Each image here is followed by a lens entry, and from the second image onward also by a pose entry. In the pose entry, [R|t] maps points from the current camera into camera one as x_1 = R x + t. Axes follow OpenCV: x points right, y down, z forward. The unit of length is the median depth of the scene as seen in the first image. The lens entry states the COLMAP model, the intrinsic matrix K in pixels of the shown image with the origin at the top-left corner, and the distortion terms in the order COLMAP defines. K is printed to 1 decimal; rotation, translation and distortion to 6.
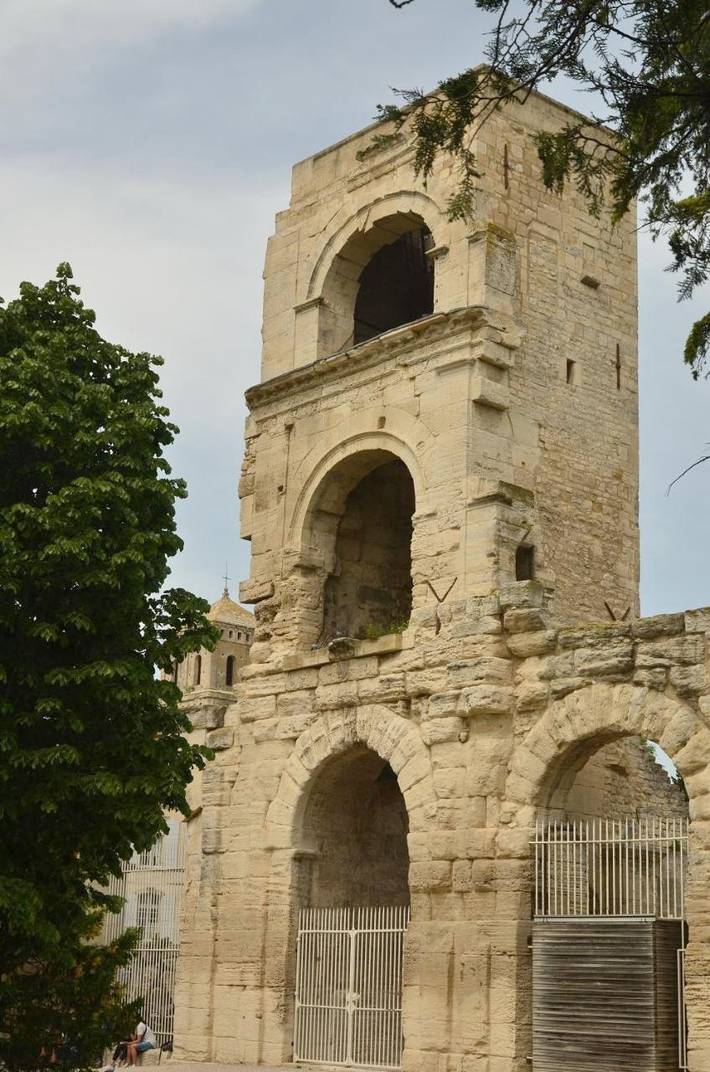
lens RADIAL K [[1660.0, 0, 355.0], [0, 1660.0, 536.0], [0, 0, 1]] dist [0.012095, 0.032297]
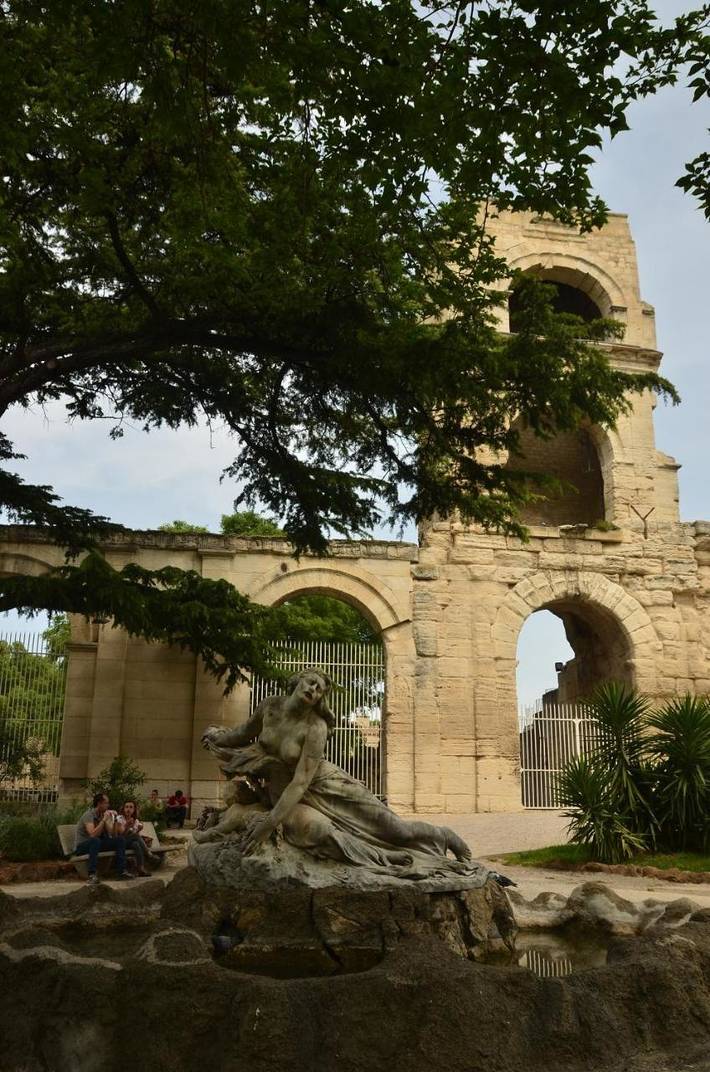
lens RADIAL K [[810.7, 0, 355.0], [0, 810.7, 536.0], [0, 0, 1]] dist [-0.000268, 0.000444]
pose [[0.517073, 0.210779, 0.829583, -0.718092], [-0.218242, 0.969637, -0.110335, 0.196472], [-0.827651, -0.123999, 0.547374, 0.766362]]
